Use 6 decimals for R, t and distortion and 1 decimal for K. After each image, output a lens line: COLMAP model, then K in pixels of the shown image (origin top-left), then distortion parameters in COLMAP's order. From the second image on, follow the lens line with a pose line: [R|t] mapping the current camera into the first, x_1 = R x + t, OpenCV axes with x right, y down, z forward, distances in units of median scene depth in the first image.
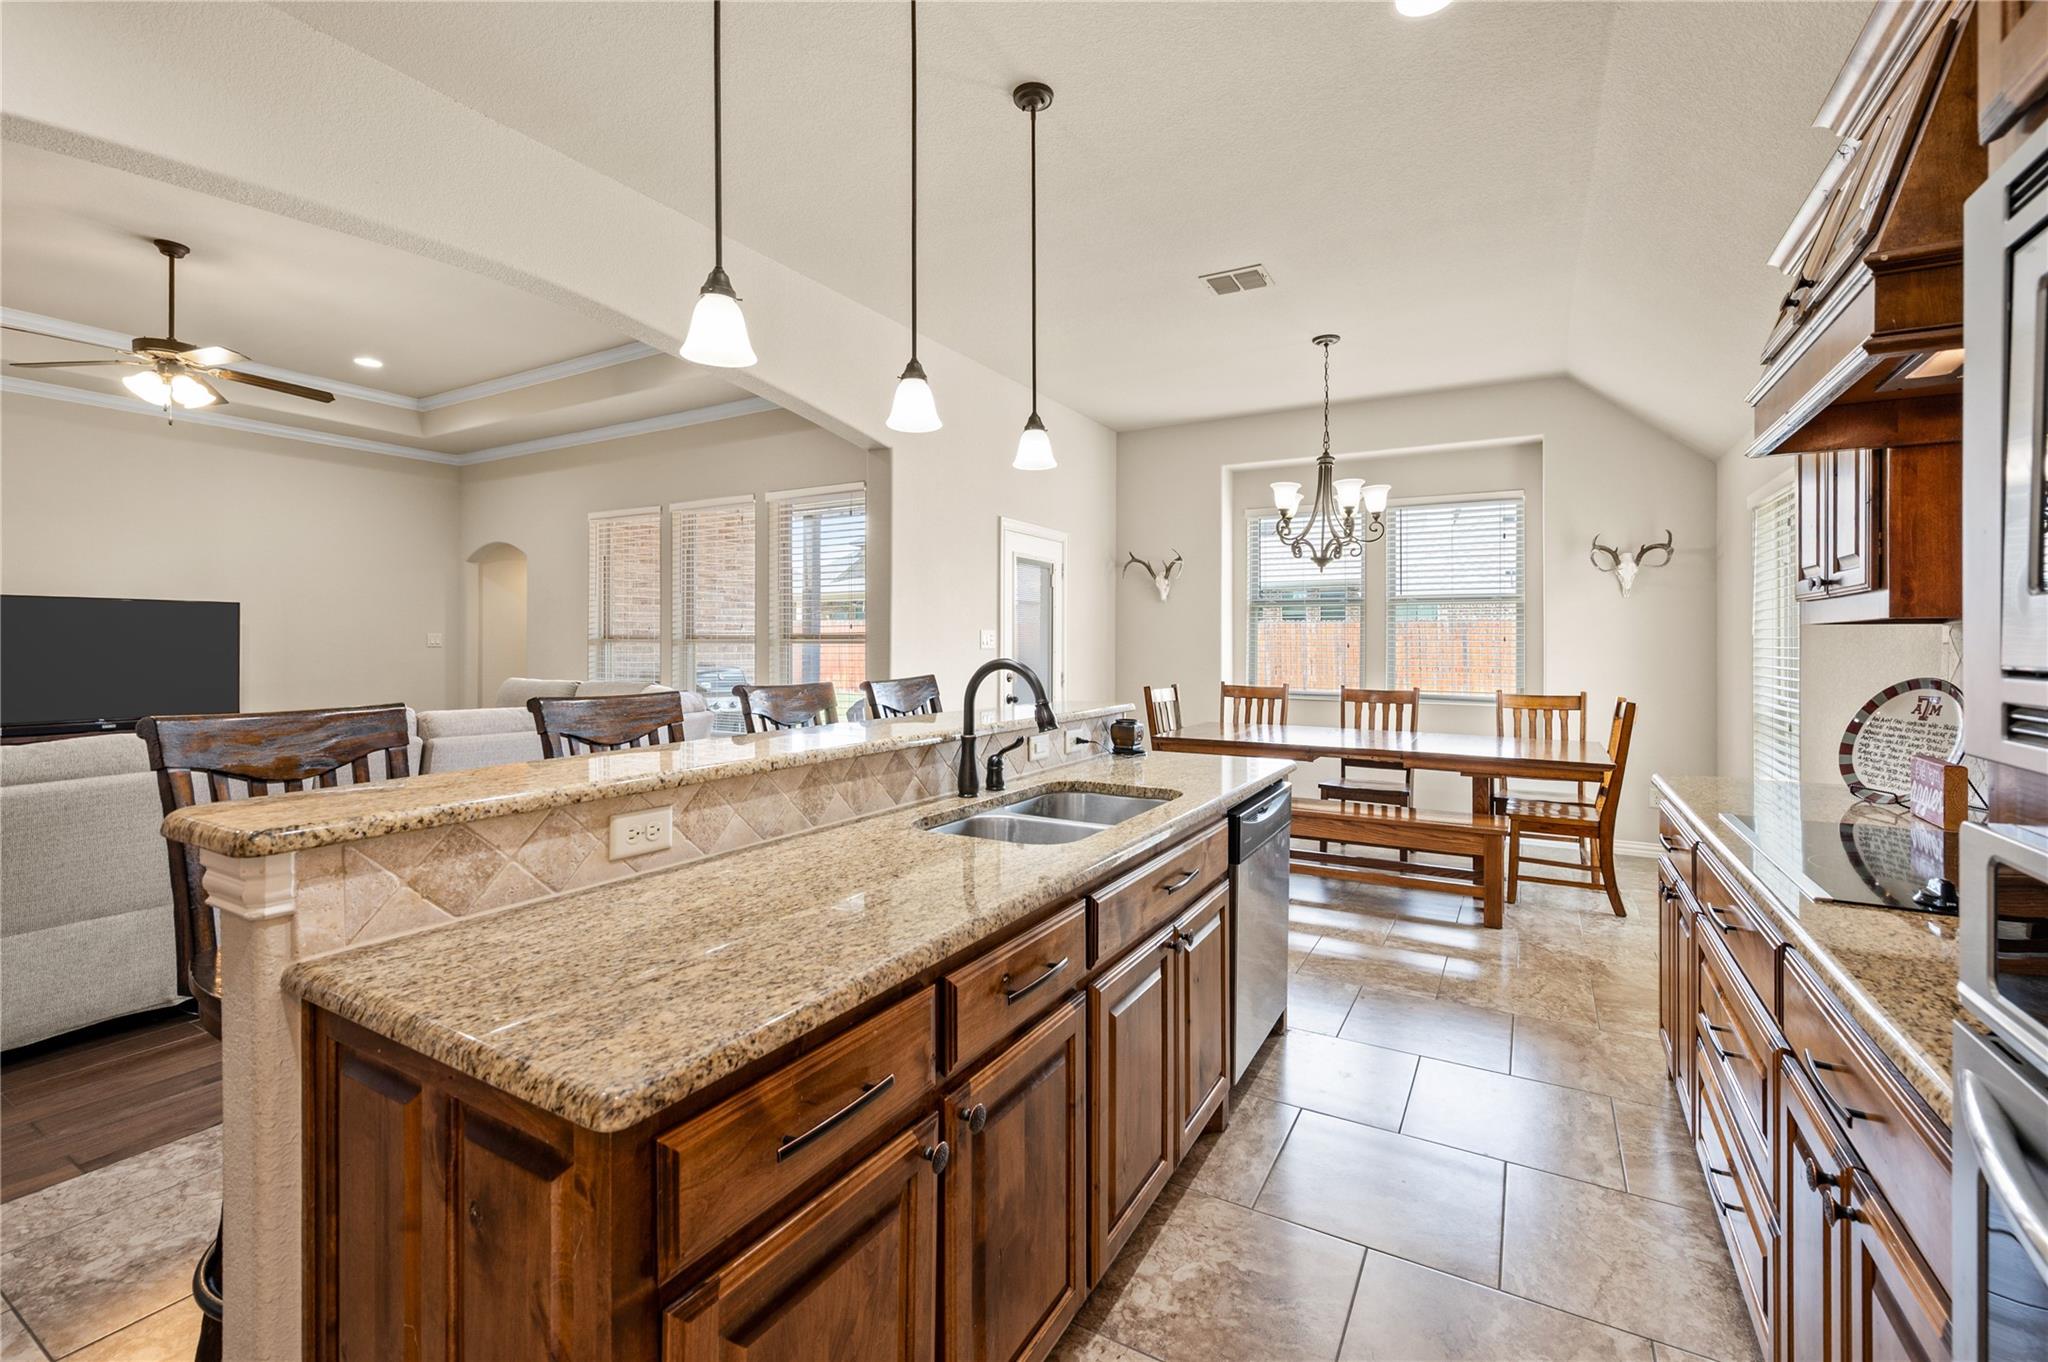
lens RADIAL K [[874.7, 0, 1029.2], [0, 874.7, 644.1], [0, 0, 1]] dist [-0.001905, -0.000184]
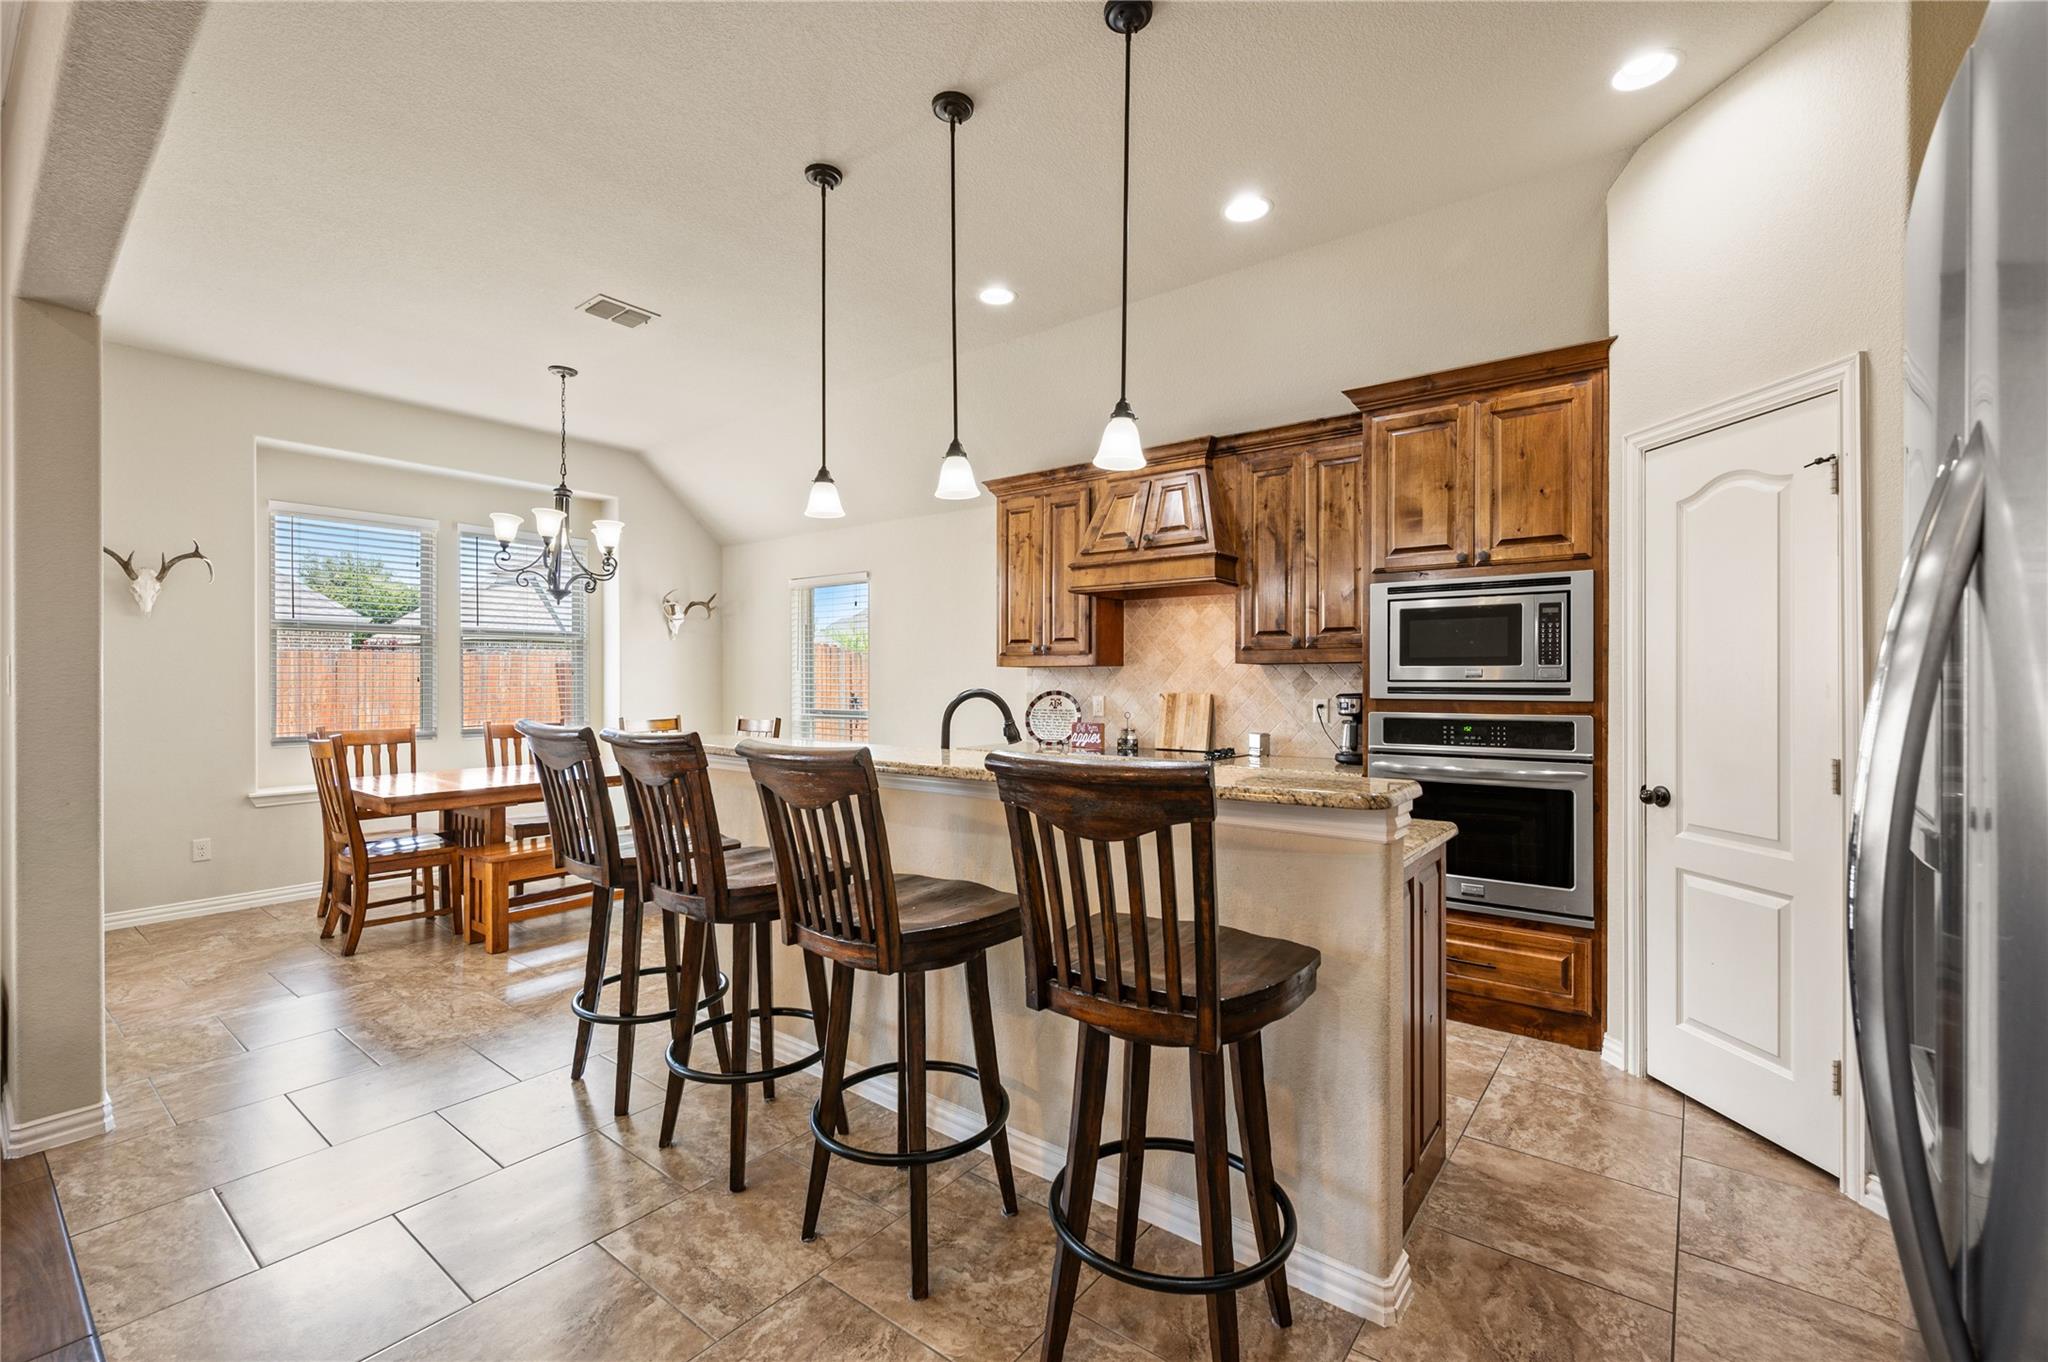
lens RADIAL K [[874.7, 0, 1030.0], [0, 874.7, 670.1], [0, 0, 1]] dist [-0.001905, -0.000184]
pose [[0.125859, 0.004245, 0.992039, -0.531437], [0.003115, 0.999984, -0.004674, -0.001798], [-0.992043, 0.003679, 0.125843, 0.319694]]
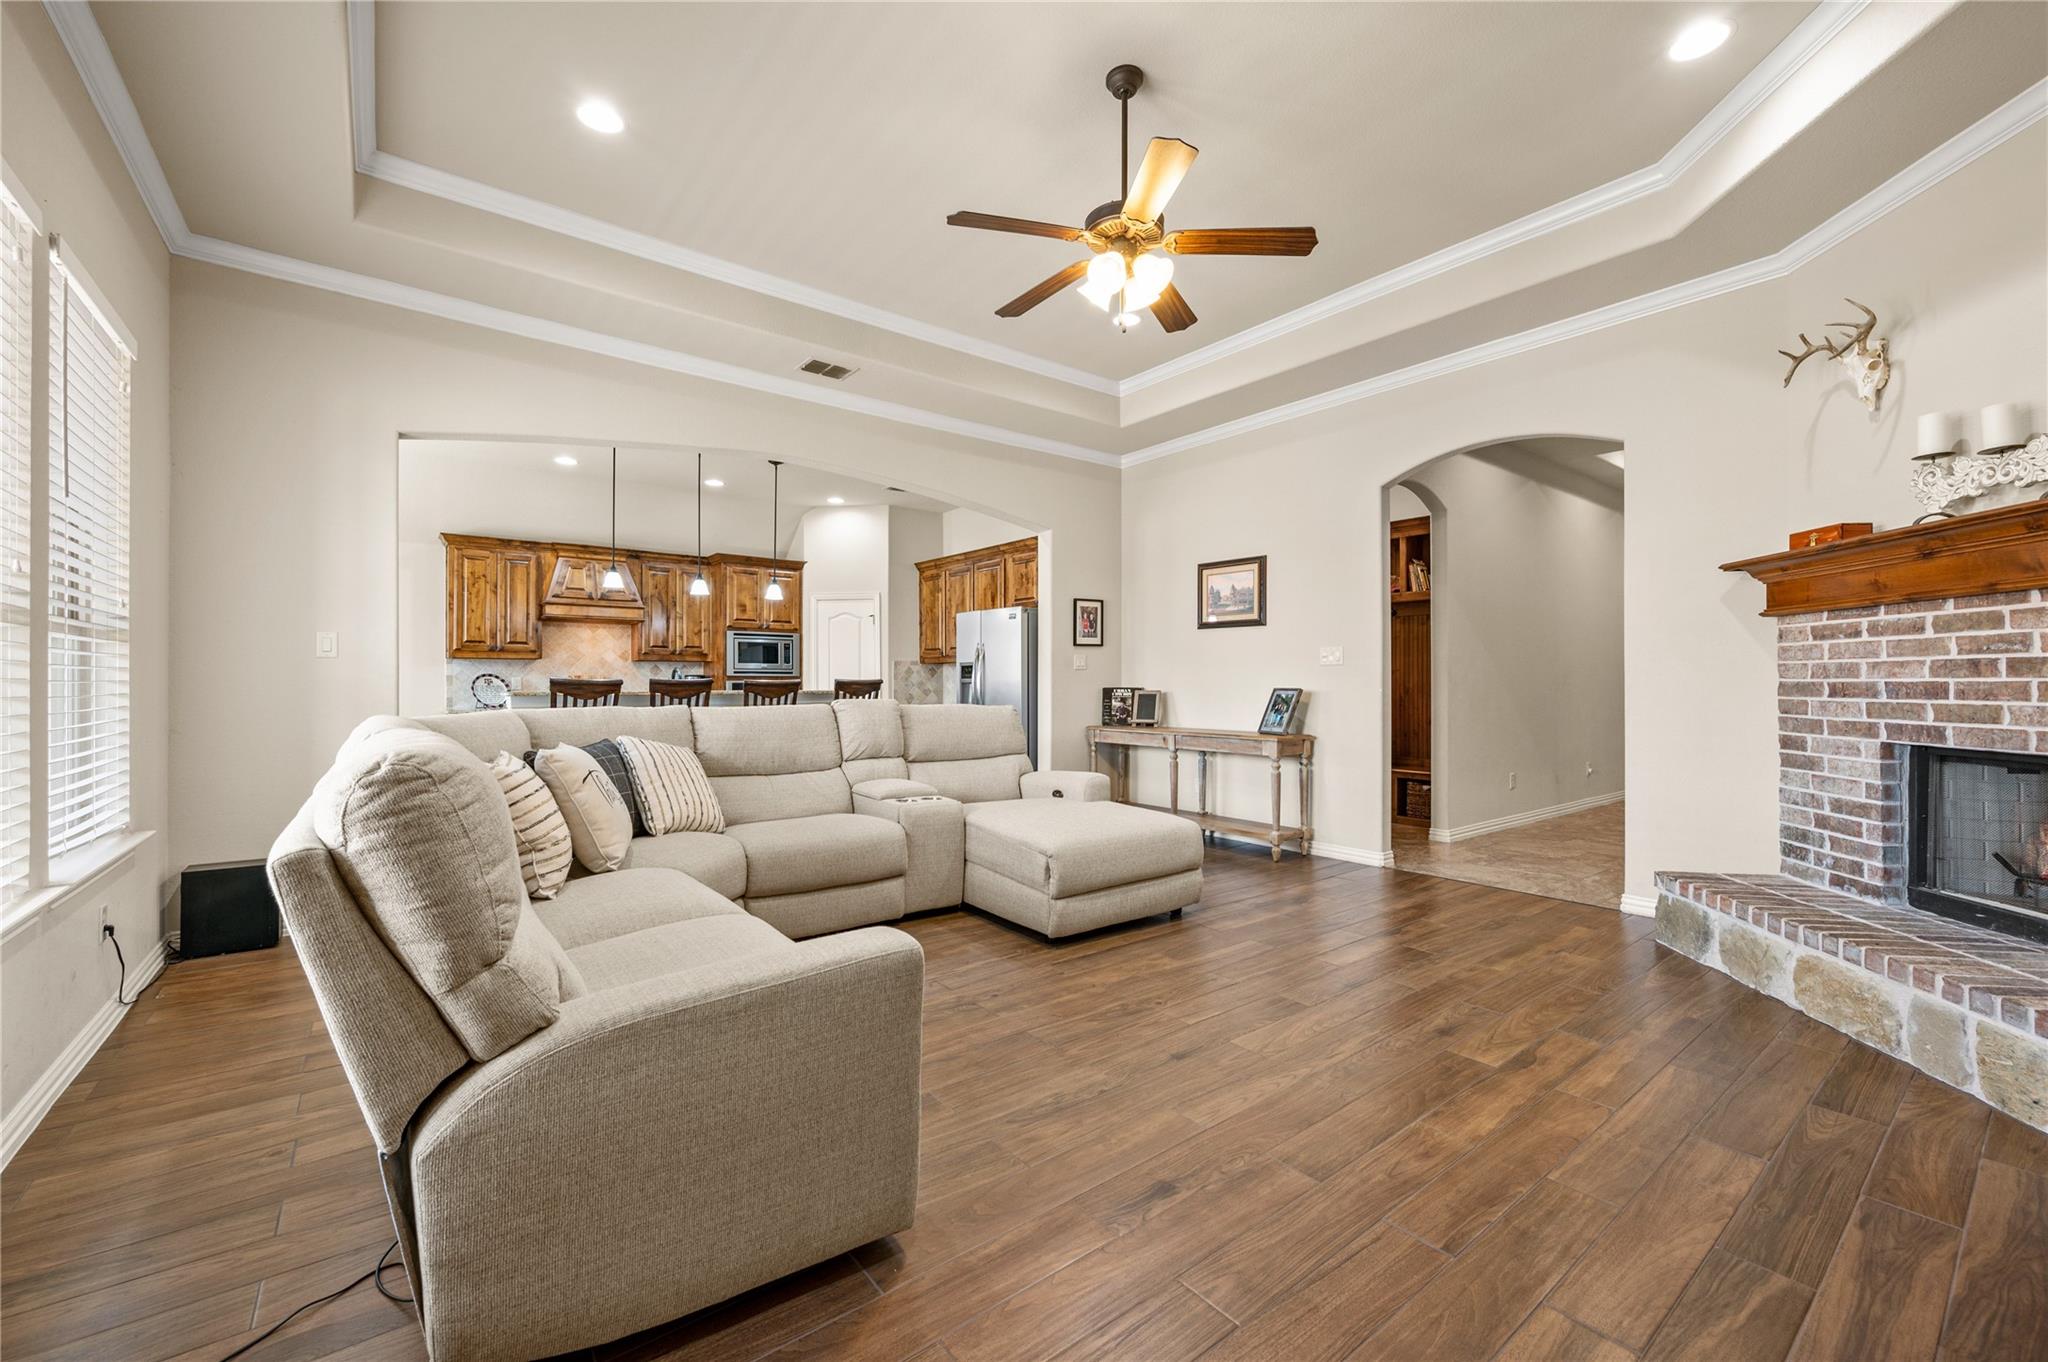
lens RADIAL K [[822.2, 0, 1022.5], [0, 822.2, 679.1], [0, 0, 1]] dist [-0.000036, -0.000002]
pose [[-0.927247, -0.004393, 0.374423, -0.971457], [-0.003562, 0.999989, 0.002912, 0.017251], [-0.374432, 0.001367, -0.927253, 1.407425]]
